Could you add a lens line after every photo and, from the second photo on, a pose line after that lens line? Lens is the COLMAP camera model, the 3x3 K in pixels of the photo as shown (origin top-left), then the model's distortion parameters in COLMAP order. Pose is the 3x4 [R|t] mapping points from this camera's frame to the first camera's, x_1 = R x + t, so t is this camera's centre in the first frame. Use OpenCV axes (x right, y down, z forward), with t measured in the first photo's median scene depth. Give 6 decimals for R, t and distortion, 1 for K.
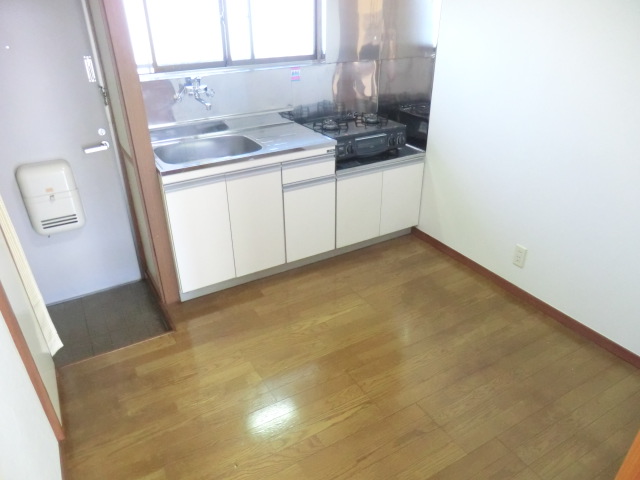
lens RADIAL K [[454.0, 0, 319.1], [0, 454.0, 252.1], [0, 0, 1]] dist [-0.107416, 0.100081]
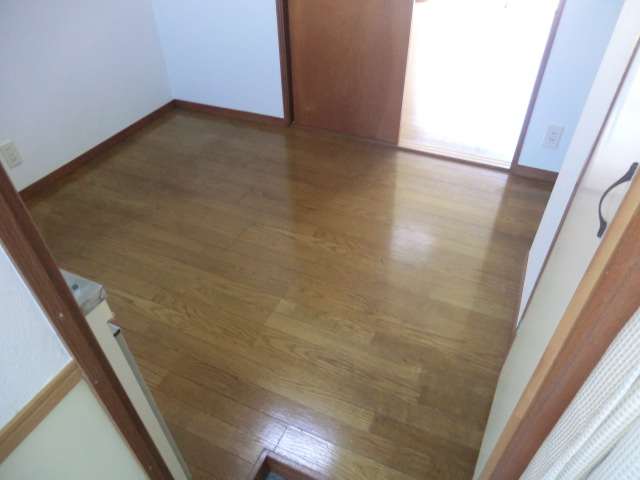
lens RADIAL K [[454.0, 0, 319.1], [0, 454.0, 252.1], [0, 0, 1]] dist [-0.107416, 0.100081]
pose [[-0.558898, -0.536518, 0.632283, -0.516609], [0.429361, 0.465086, 0.774173, -0.301801], [-0.709423, 0.704162, -0.029576, 0.721597]]
